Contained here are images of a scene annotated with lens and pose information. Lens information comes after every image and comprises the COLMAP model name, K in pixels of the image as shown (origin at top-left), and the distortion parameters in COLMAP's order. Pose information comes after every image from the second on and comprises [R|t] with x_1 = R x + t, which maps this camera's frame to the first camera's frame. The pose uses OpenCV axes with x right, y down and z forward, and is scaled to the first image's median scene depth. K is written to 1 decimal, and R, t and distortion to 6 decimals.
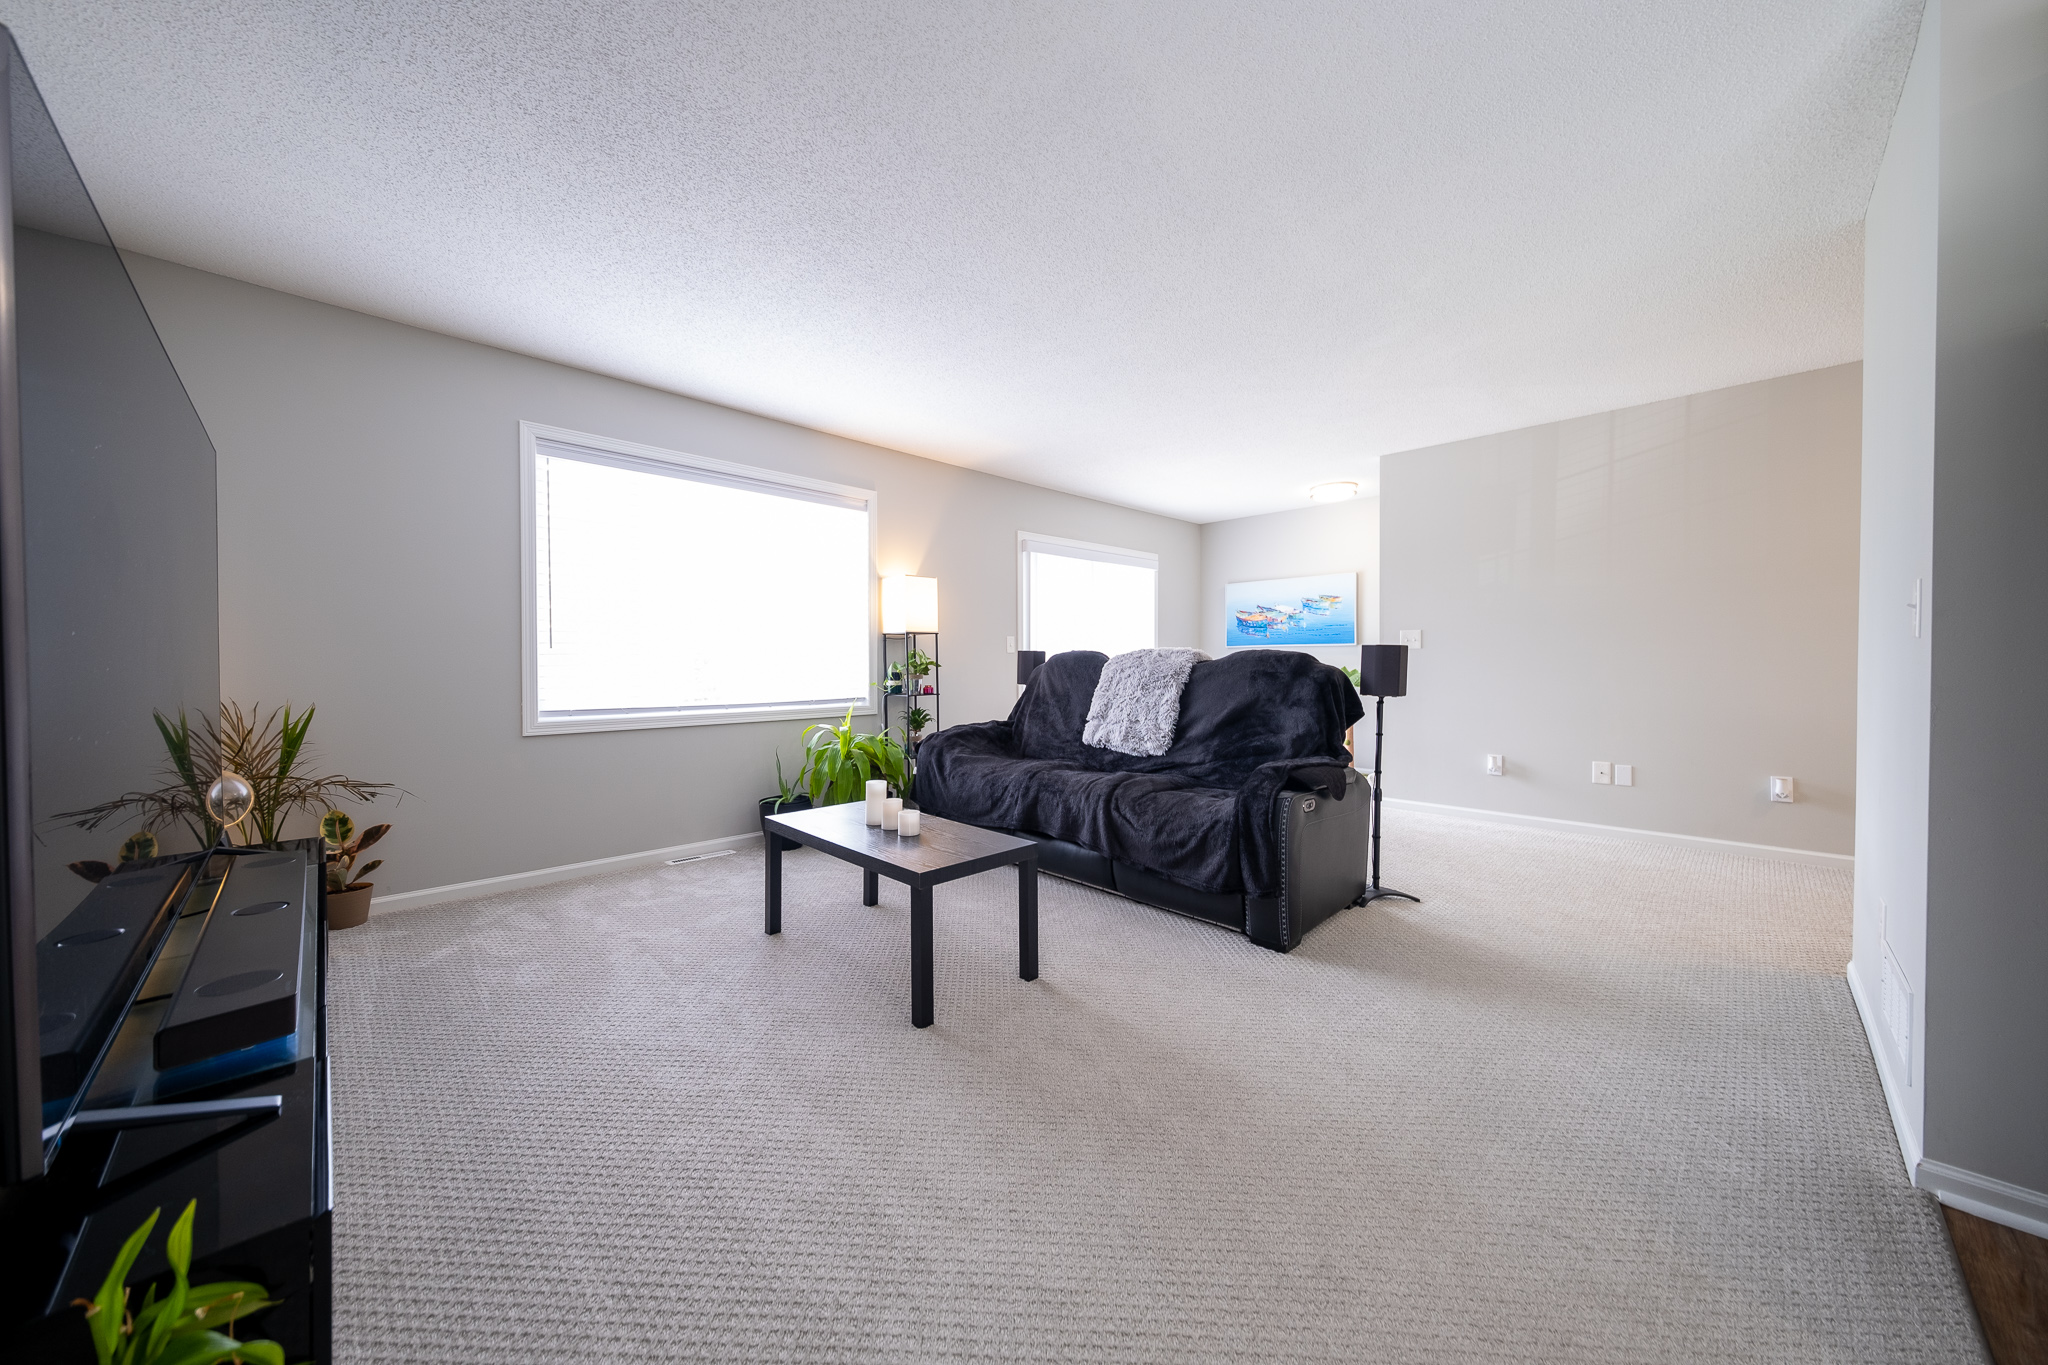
lens RADIAL K [[705.0, 0, 1015.2], [0, 705.0, 672.7], [0, 0, 1]] dist [0.016703, -0.006395]
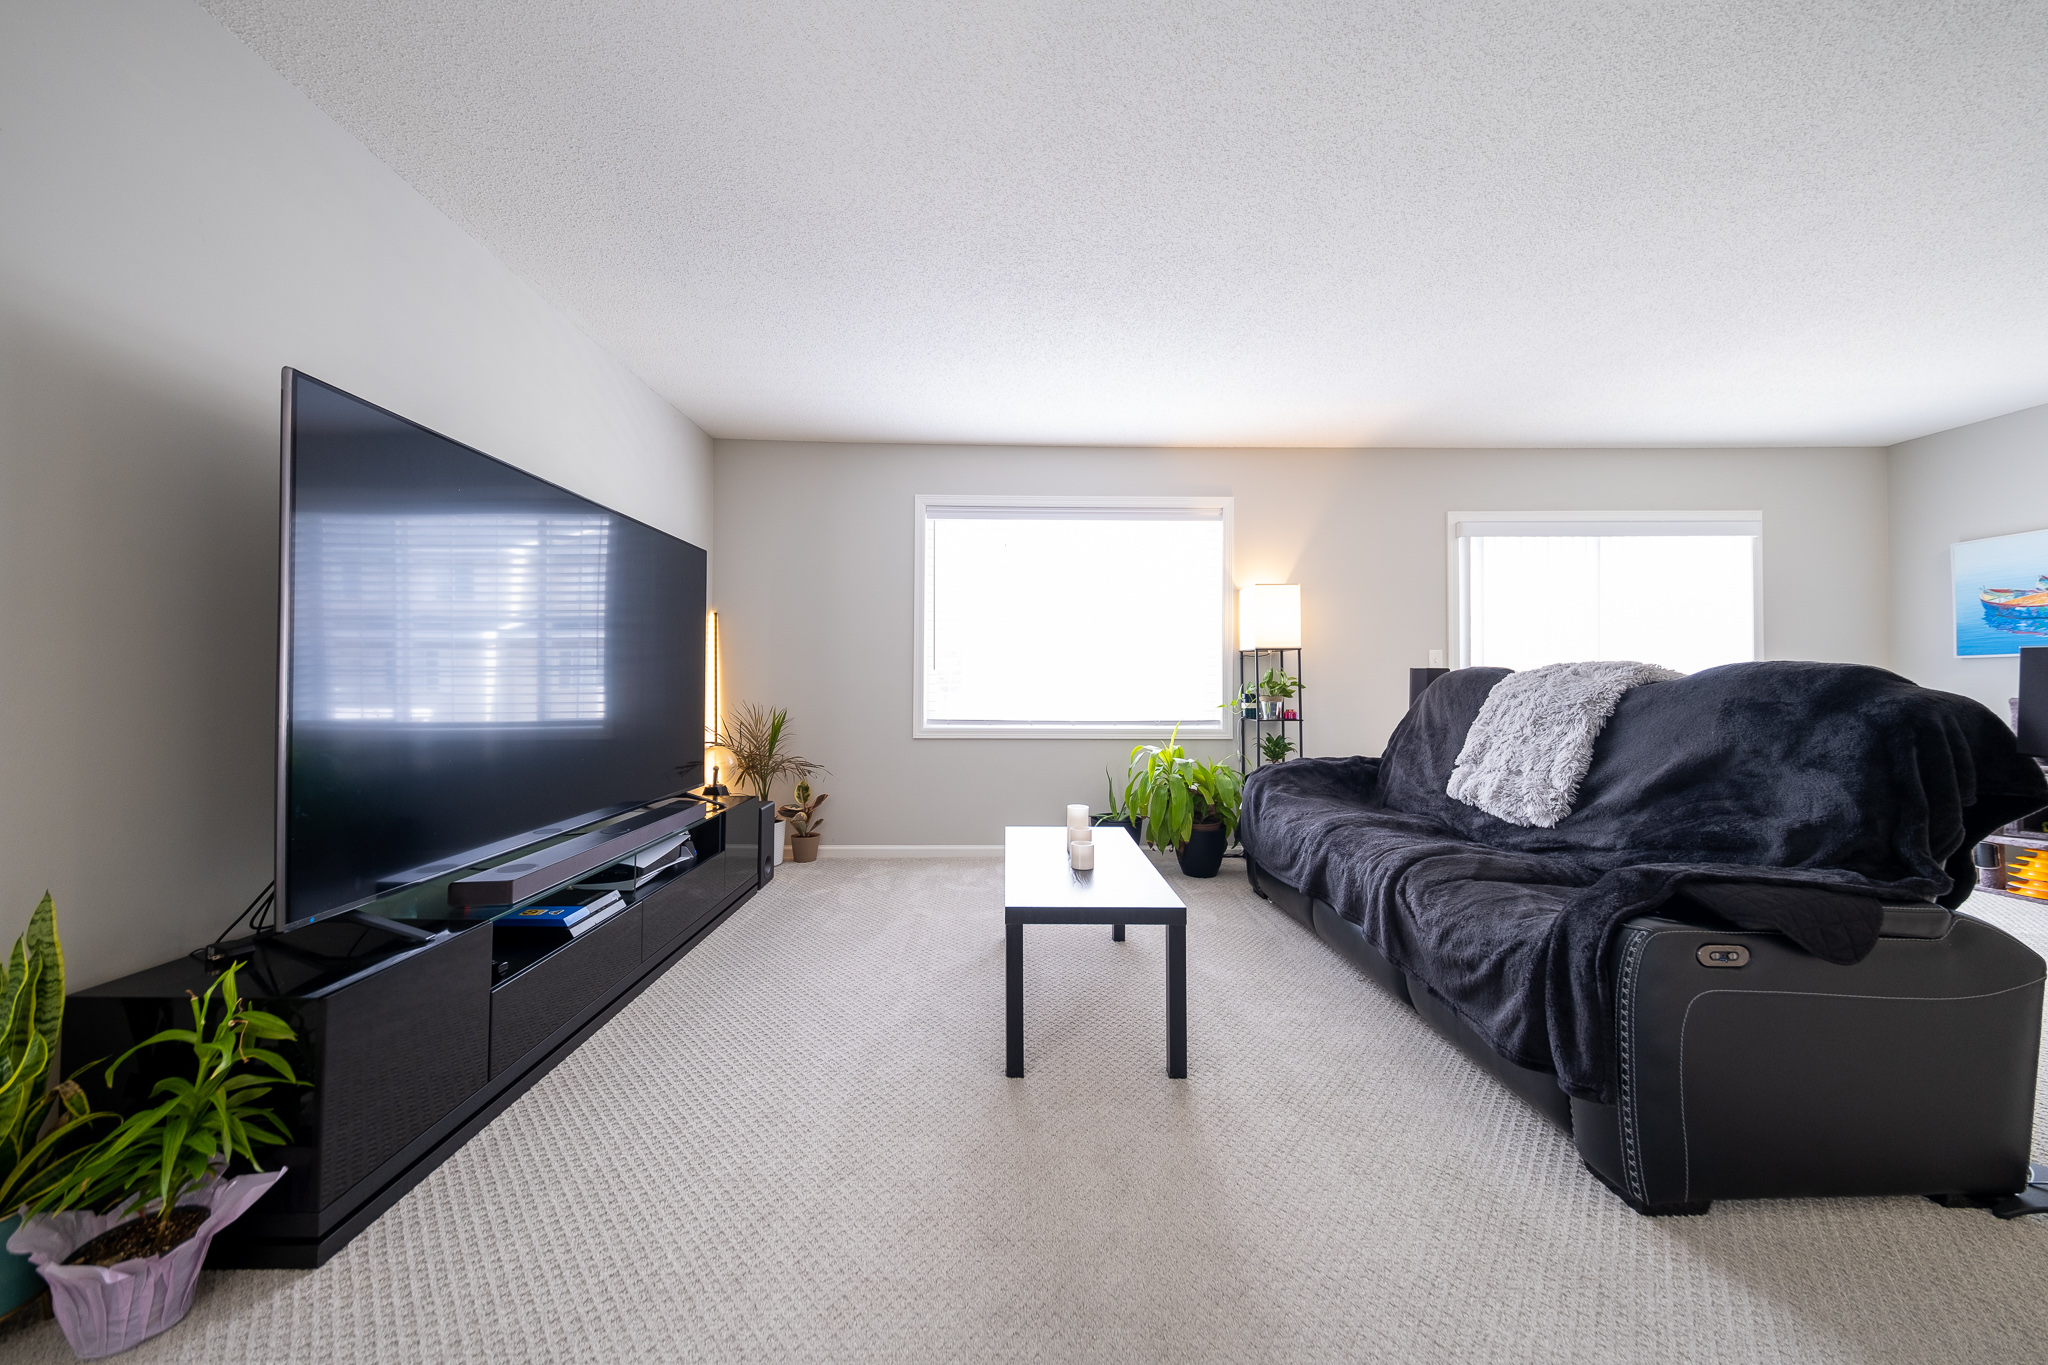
lens RADIAL K [[705.0, 0, 1015.2], [0, 705.0, 672.7], [0, 0, 1]] dist [0.016703, -0.006395]
pose [[0.725904, -0.005650, -0.687773, 0.297245], [-0.014978, 0.999599, -0.024020, -0.001710], [0.687633, 0.027738, 0.725529, 0.185873]]
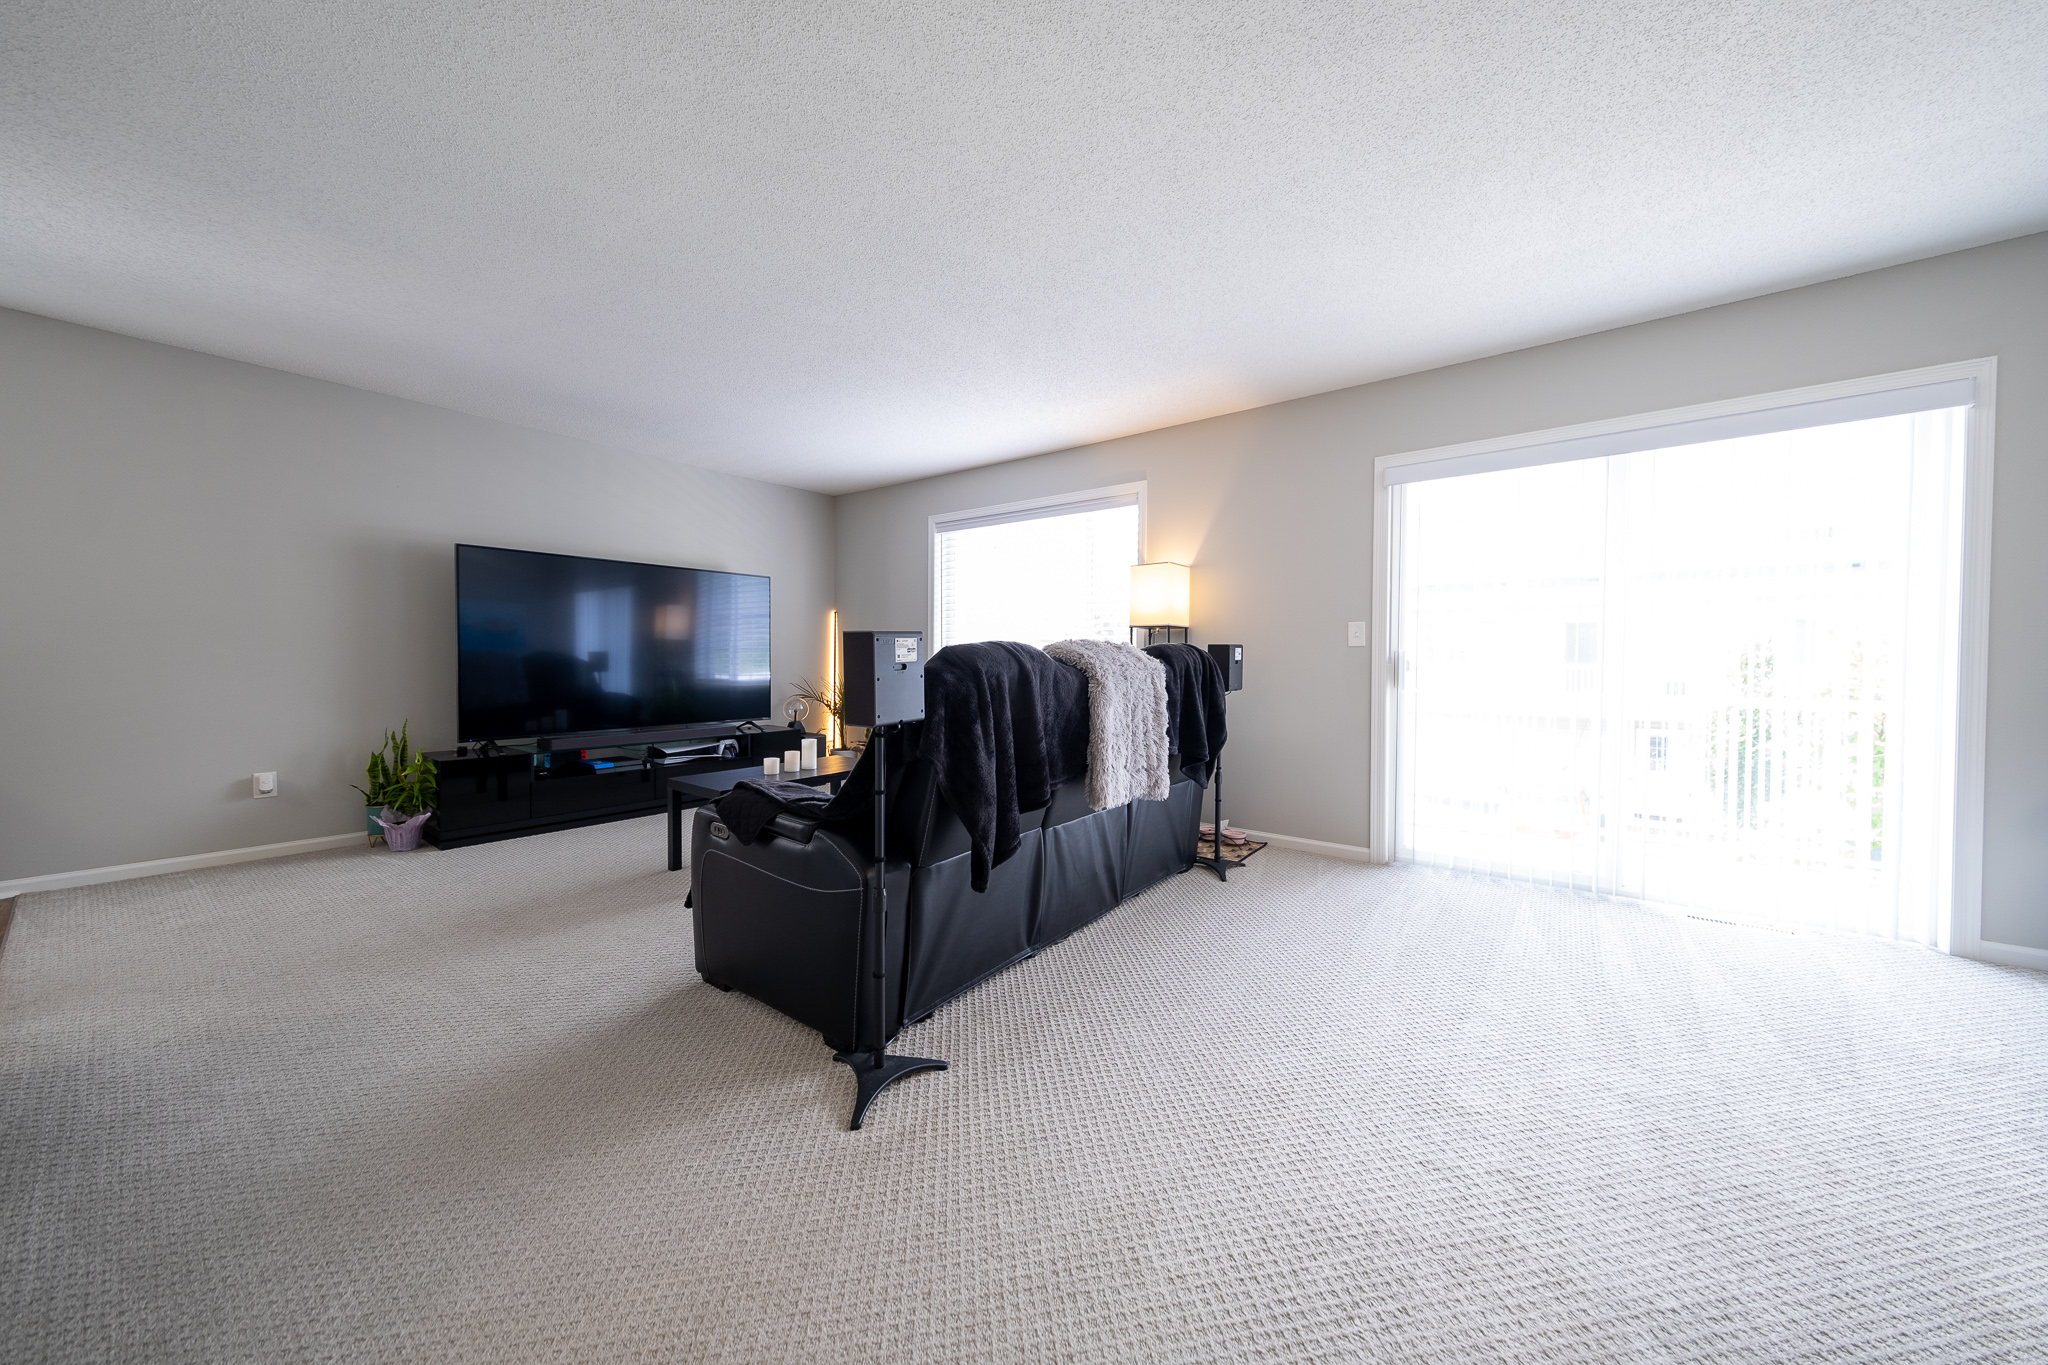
lens RADIAL K [[705.0, 0, 1015.2], [0, 705.0, 672.7], [0, 0, 1]] dist [0.016703, -0.006395]
pose [[0.125426, 0.021475, -0.991870, 0.951829], [-0.025076, 0.999515, 0.018470, -0.012887], [0.991786, 0.022556, 0.125904, 0.922456]]
